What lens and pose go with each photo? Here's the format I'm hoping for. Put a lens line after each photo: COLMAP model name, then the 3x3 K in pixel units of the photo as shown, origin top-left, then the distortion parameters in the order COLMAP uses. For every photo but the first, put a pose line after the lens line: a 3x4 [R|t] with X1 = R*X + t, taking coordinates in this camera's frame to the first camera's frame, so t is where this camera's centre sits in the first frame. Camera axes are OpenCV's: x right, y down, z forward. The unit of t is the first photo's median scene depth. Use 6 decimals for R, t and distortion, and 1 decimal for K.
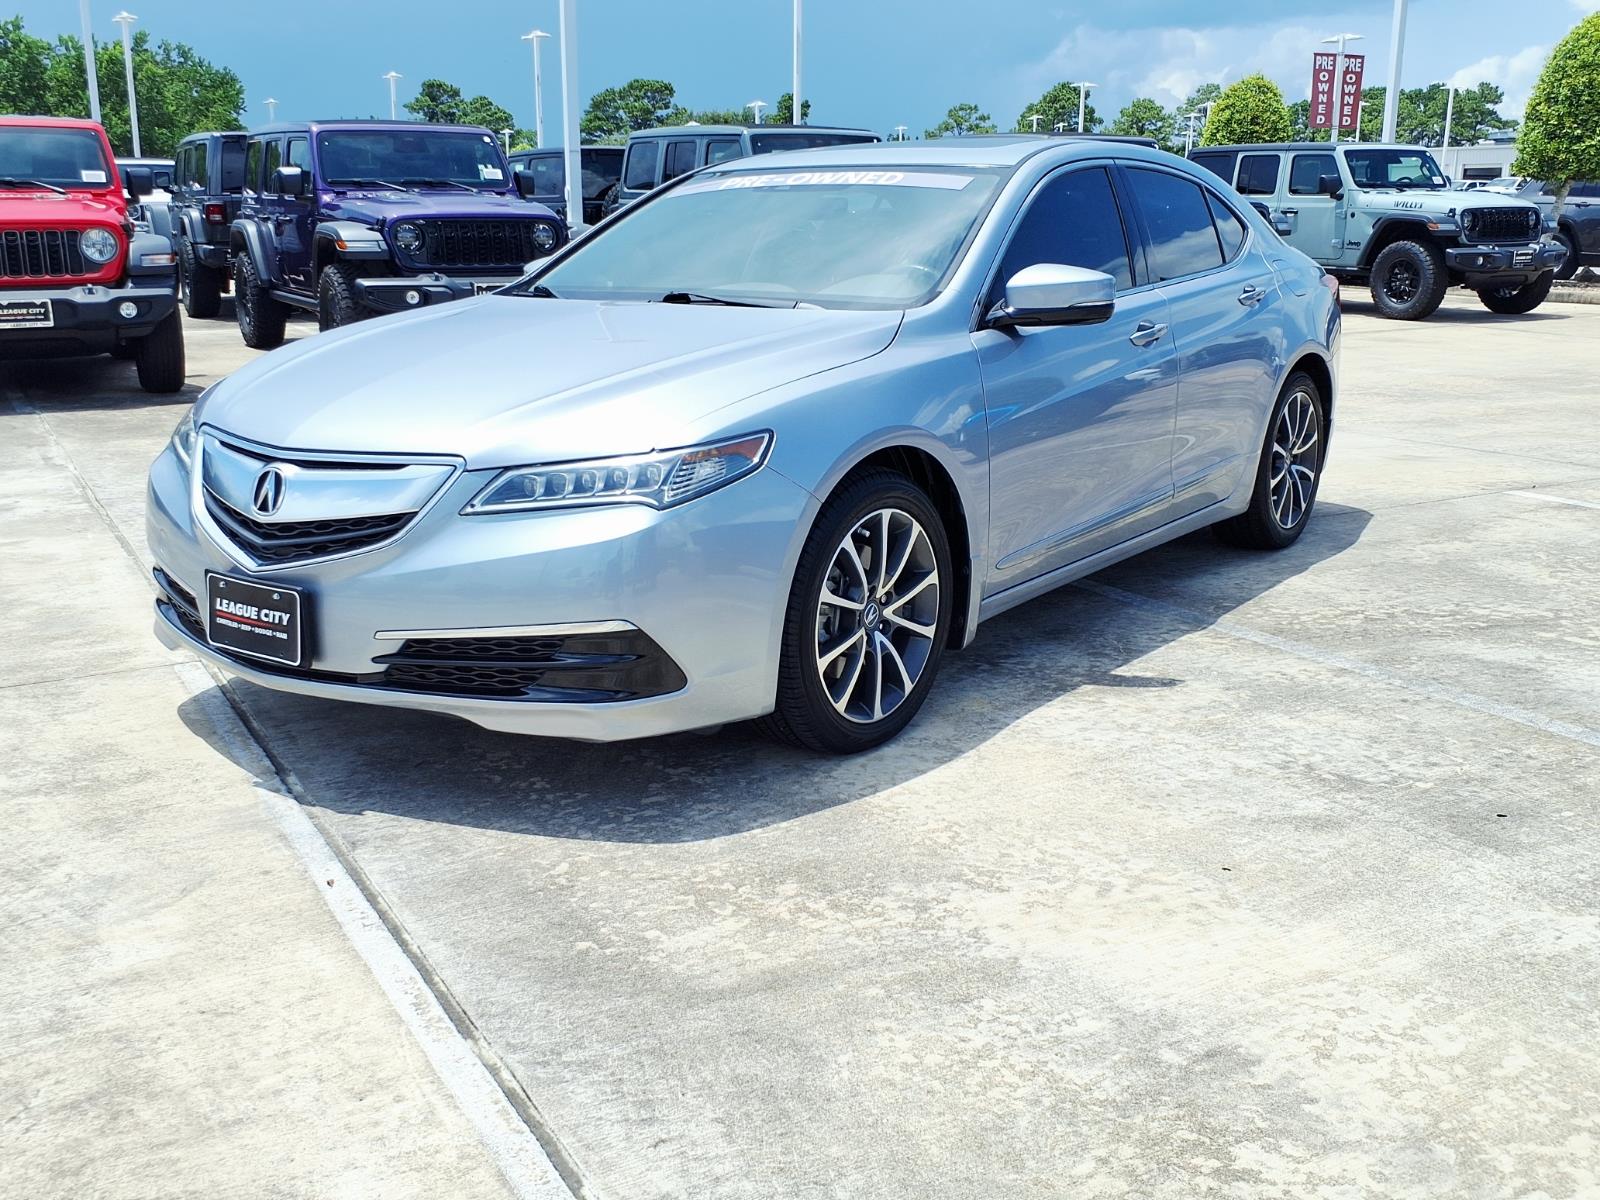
lens RADIAL K [[1597.6, 0, 844.8], [0, 1597.6, 603.2], [0, 0, 1]] dist [0.124484, -0.254290]
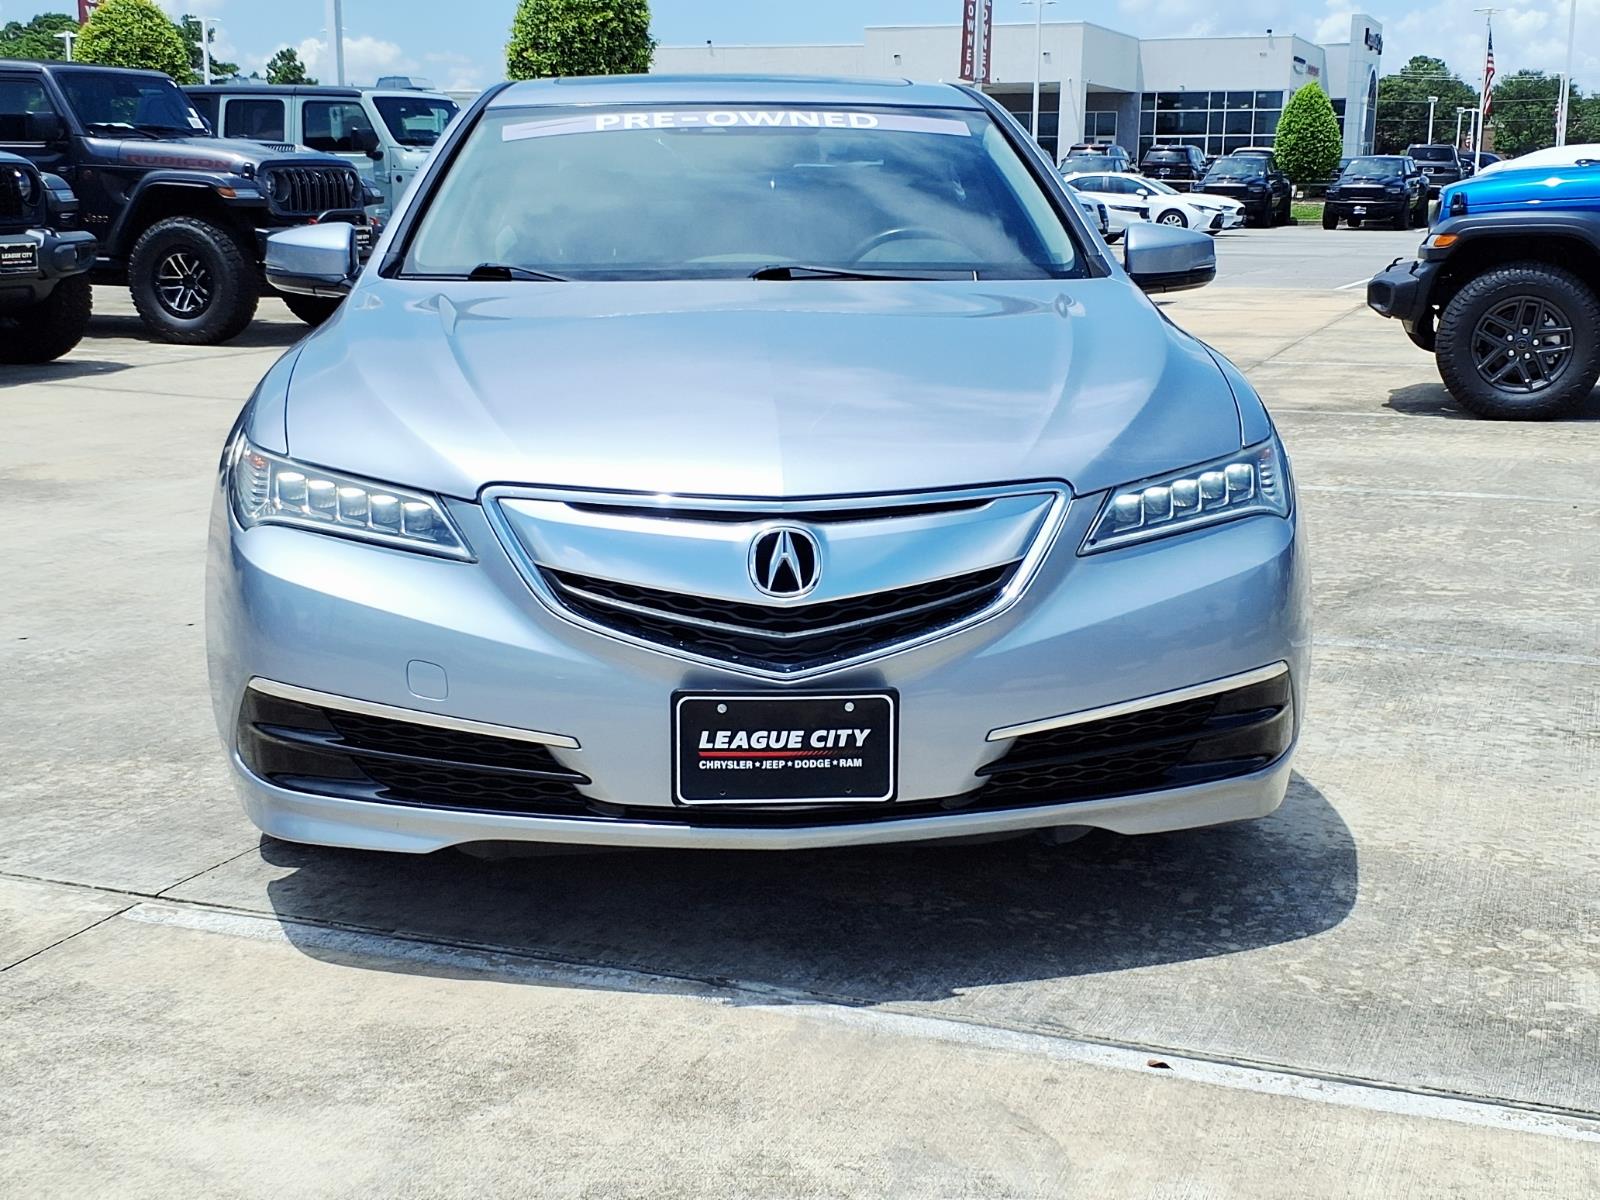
lens RADIAL K [[2112.6, 0, 774.1], [0, 2112.6, 597.4], [0, 0, 1]] dist [0.241980, -0.774209]
pose [[0.765511, -0.121443, 0.631858, -0.911564], [0.149520, 0.988719, 0.008885, -0.061487], [-0.625809, 0.087674, 0.775033, 0.301360]]
